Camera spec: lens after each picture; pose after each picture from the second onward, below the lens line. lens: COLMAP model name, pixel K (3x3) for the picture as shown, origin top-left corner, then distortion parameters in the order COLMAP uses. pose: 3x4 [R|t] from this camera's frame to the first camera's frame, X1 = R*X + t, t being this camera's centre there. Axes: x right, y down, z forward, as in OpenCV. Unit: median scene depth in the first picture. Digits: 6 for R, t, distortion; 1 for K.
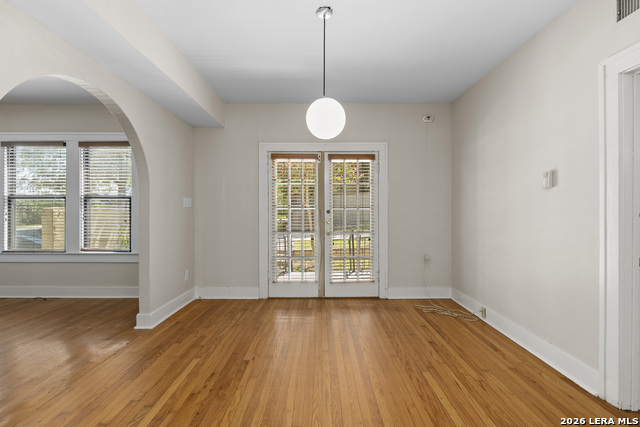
lens RADIAL K [[291.7, 0, 320.0], [0, 291.7, 213.5], [0, 0, 1]] dist [0.001974, 0.000457]
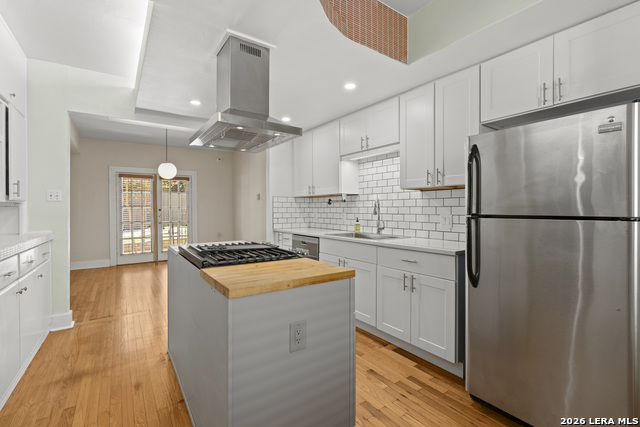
lens RADIAL K [[291.7, 0, 320.0], [0, 291.7, 213.5], [0, 0, 1]] dist [0.001974, 0.000457]
pose [[0.819145, -0.013843, 0.573419, -0.238414], [0.009899, 0.999901, 0.009998, 0.009710], [-0.573500, -0.002514, 0.819201, -1.206150]]
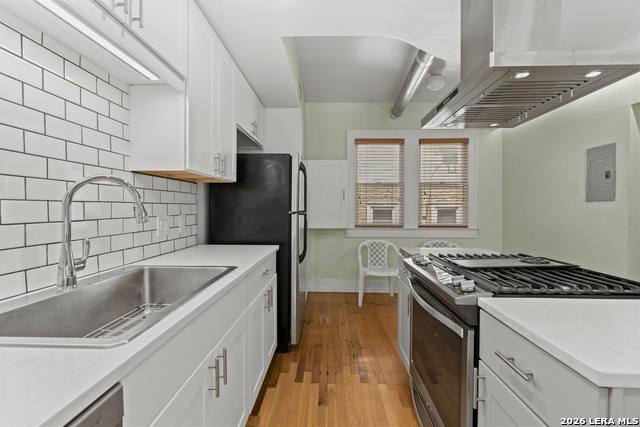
lens RADIAL K [[288.2, 0, 322.0], [0, 288.2, 211.9], [0, 0, 1]] dist [-0.003160, 0.000203]
pose [[-0.999626, -0.009948, 0.025456, 0.262432], [-0.009299, 0.999632, 0.025469, 0.000300], [-0.025700, 0.025223, -0.999351, -0.108048]]
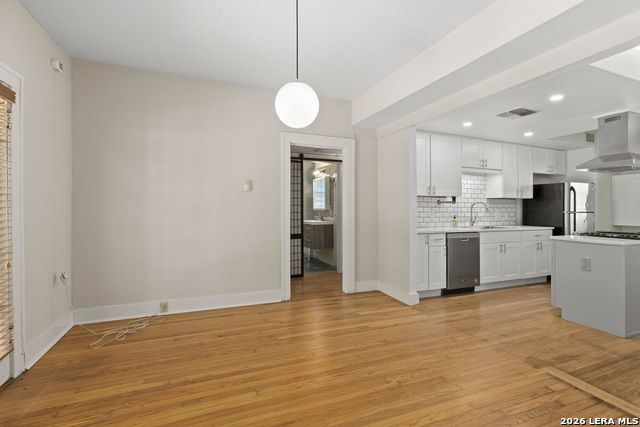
lens RADIAL K [[292.9, 0, 322.4], [0, 292.9, 206.7], [0, 0, 1]] dist [-0.003790, 0.000167]
pose [[-0.376100, -0.002056, 0.926577, -0.607191], [-0.000157, 0.999998, 0.002155, -0.008998], [-0.926579, 0.000665, -0.376099, 0.922275]]
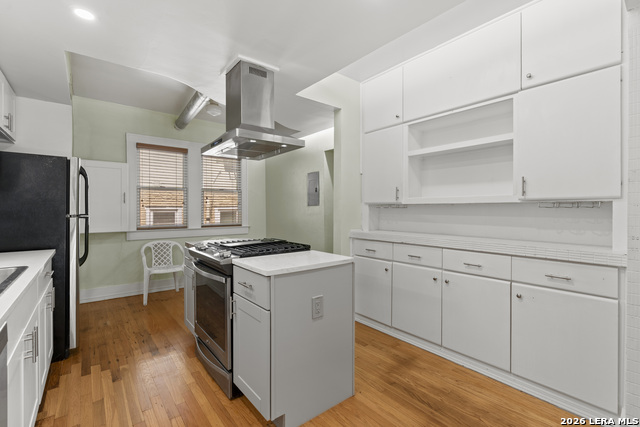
lens RADIAL K [[289.6, 0, 321.2], [0, 289.6, 209.3], [0, 0, 1]] dist [-0.003792, 0.000056]
pose [[-0.774682, -0.004235, -0.632337, 0.331693], [-0.007638, 0.999967, 0.002661, -0.002979], [0.632305, 0.006891, -0.774689, 0.149028]]
